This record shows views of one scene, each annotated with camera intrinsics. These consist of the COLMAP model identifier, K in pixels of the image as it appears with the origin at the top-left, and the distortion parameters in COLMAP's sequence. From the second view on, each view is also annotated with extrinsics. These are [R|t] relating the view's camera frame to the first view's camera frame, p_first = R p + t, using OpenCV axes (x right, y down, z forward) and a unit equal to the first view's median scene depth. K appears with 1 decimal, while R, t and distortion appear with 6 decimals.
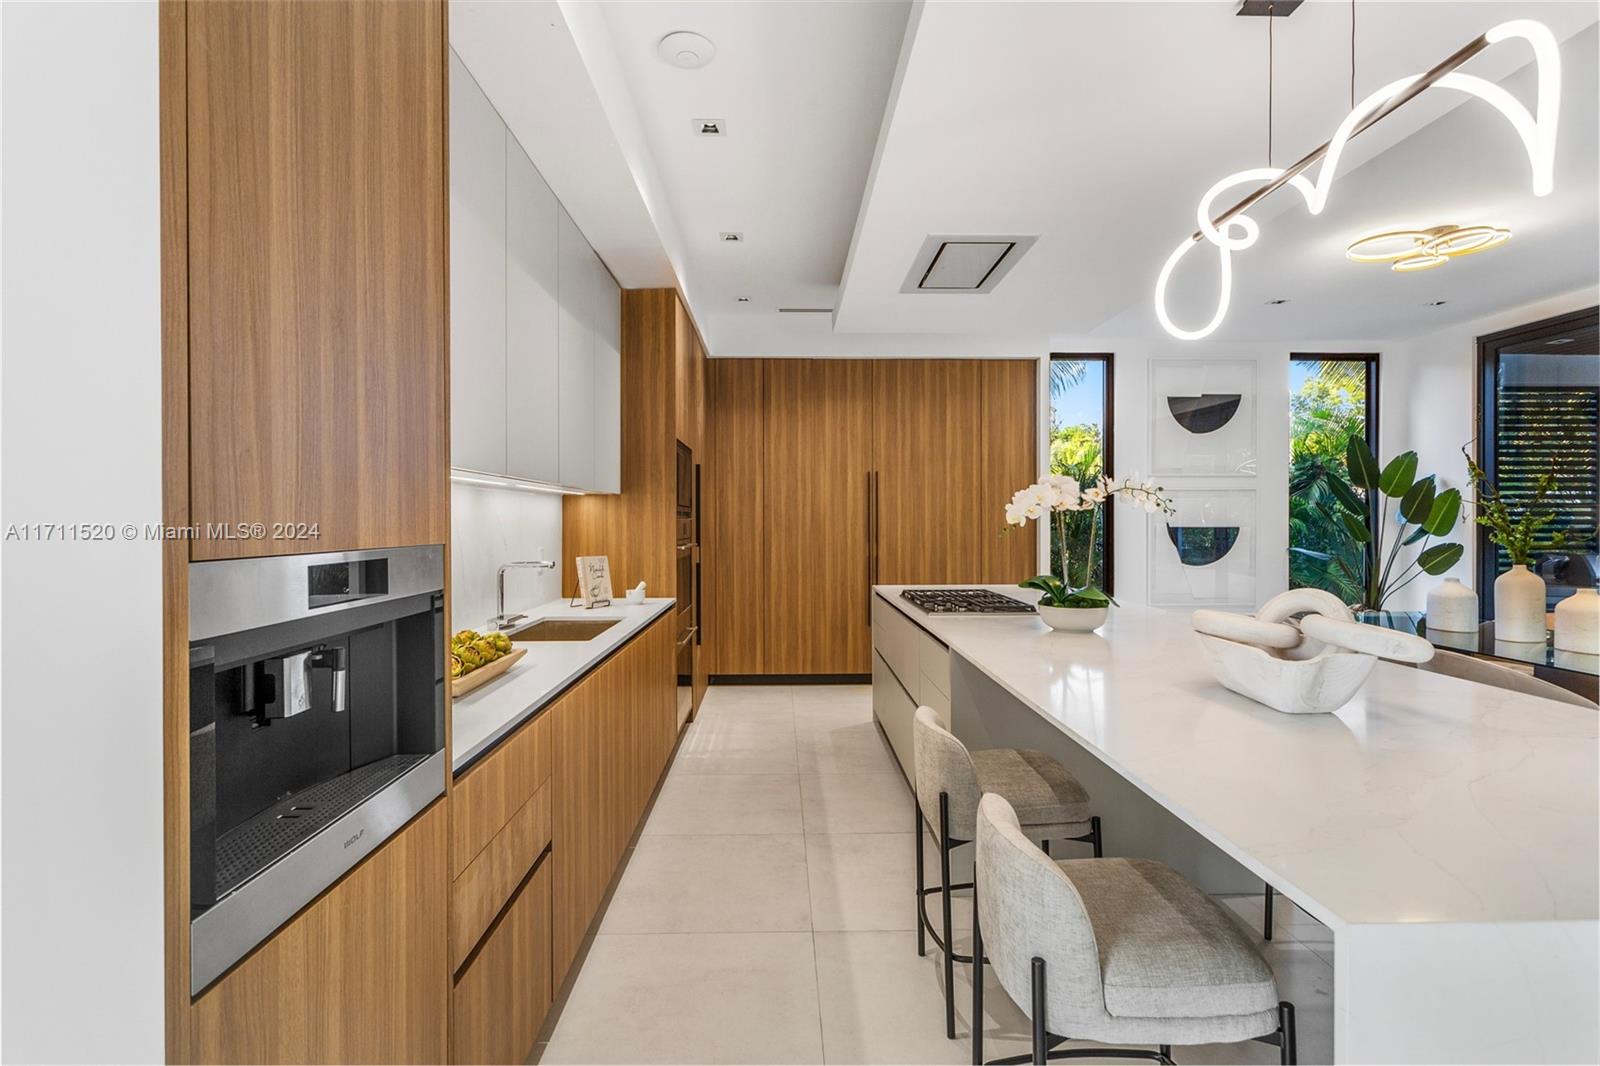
lens RADIAL K [[756.4, 0, 801.9], [0, 756.4, 523.6], [0, 0, 1]] dist [0.000220, 0.000255]
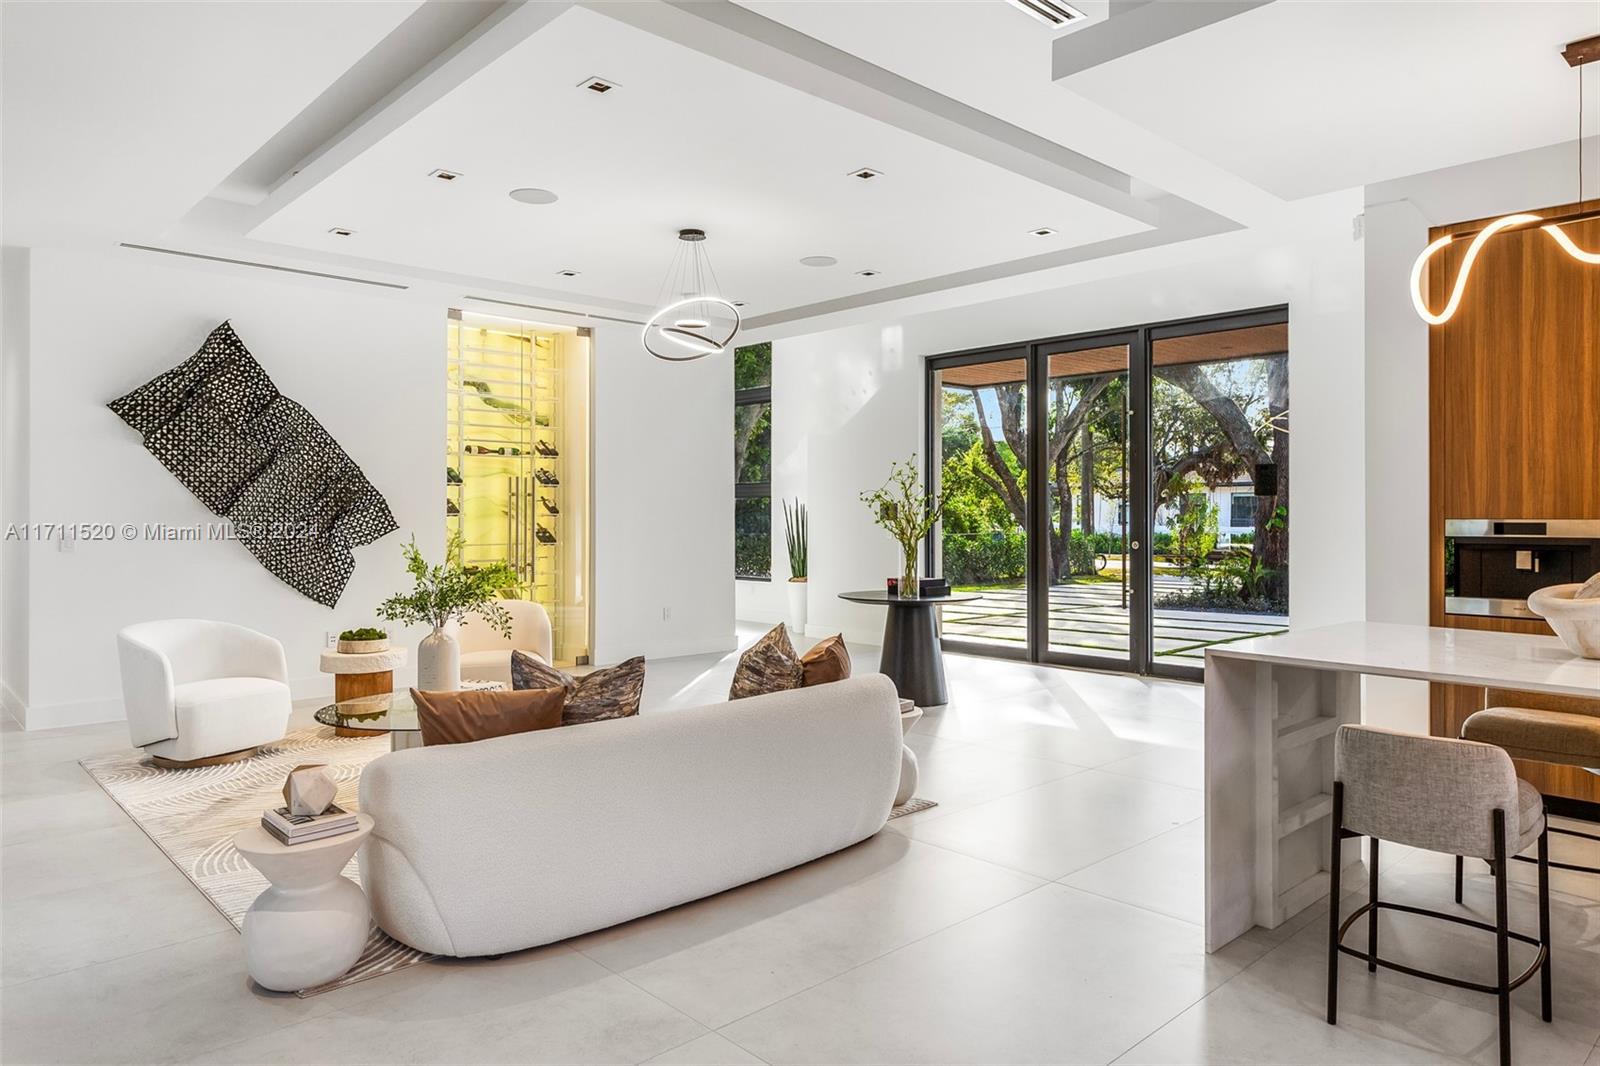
lens RADIAL K [[1024.3, 0, 800.1], [0, 1024.3, 507.6], [0, 0, 1]] dist [-0.003276, -0.000704]
pose [[-0.749461, -0.003152, -0.662041, 0.775580], [-0.001517, 0.999994, -0.003044, 0.000755], [0.662047, -0.001278, -0.749461, 0.378701]]
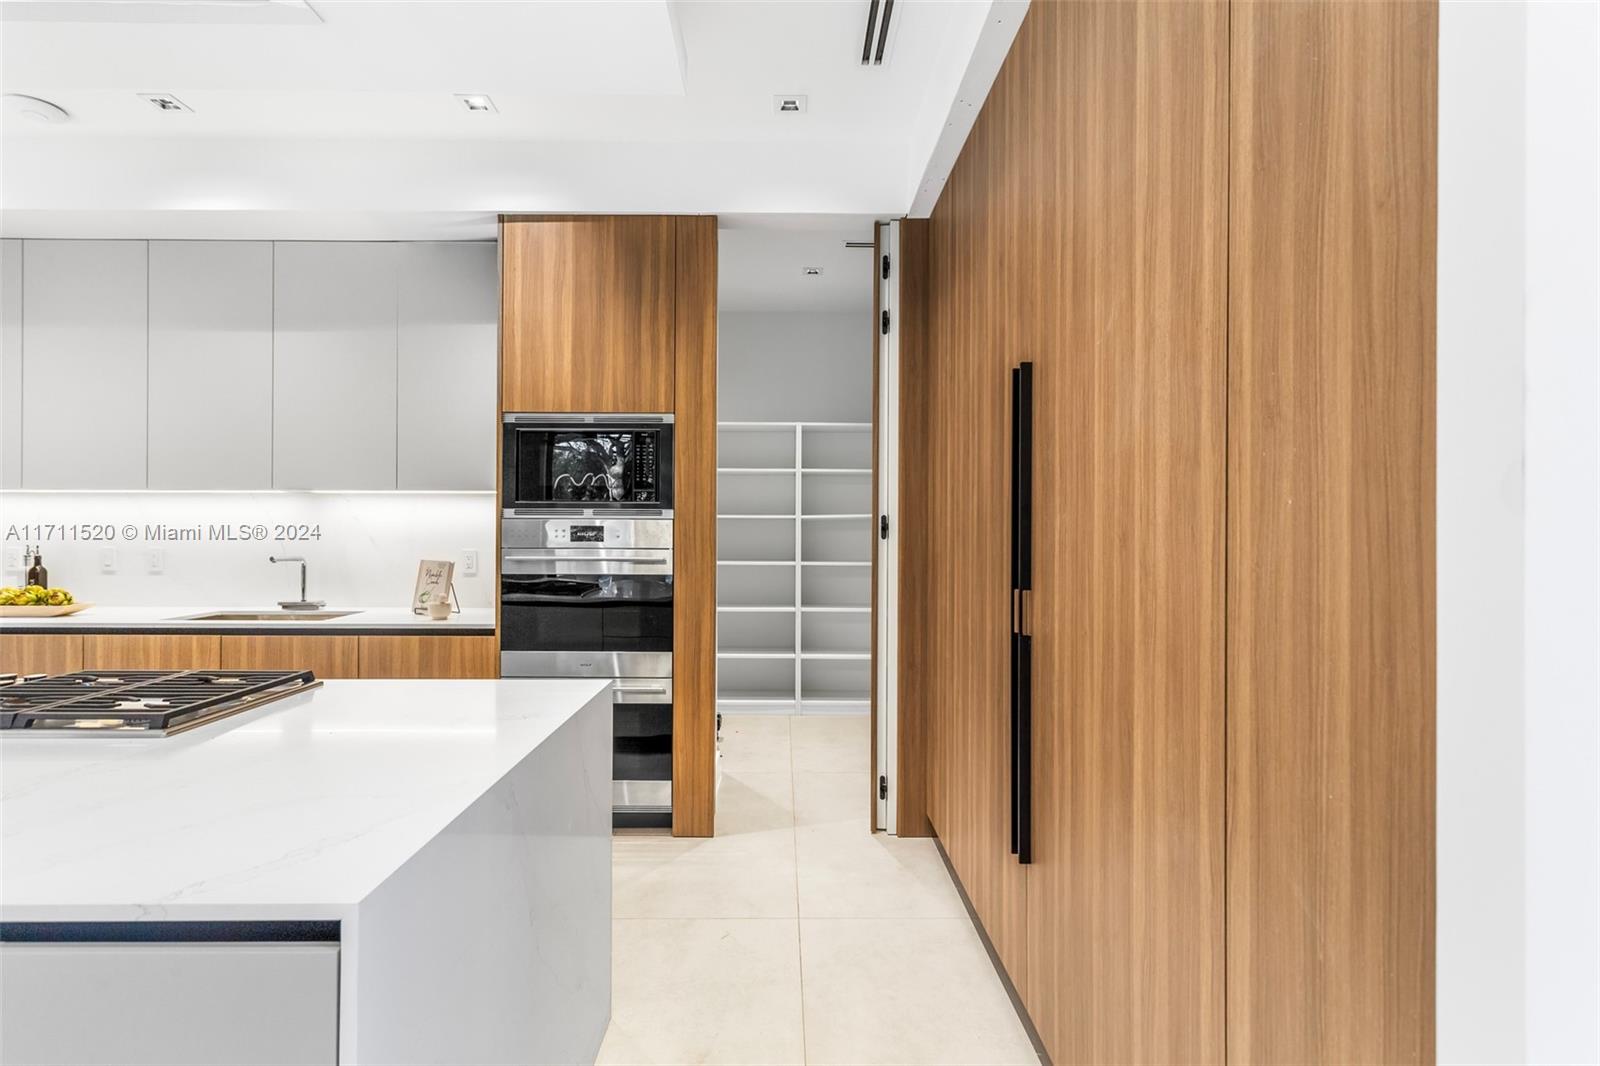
lens RADIAL K [[768.9, 0, 786.8], [0, 768.9, 525.8], [0, 0, 1]] dist [0.002151, 0.000492]
pose [[-0.021184, -0.000061, -0.999776, 0.415959], [-0.006969, 0.999976, 0.000086, -0.001454], [0.999751, 0.006970, -0.021184, 0.908018]]
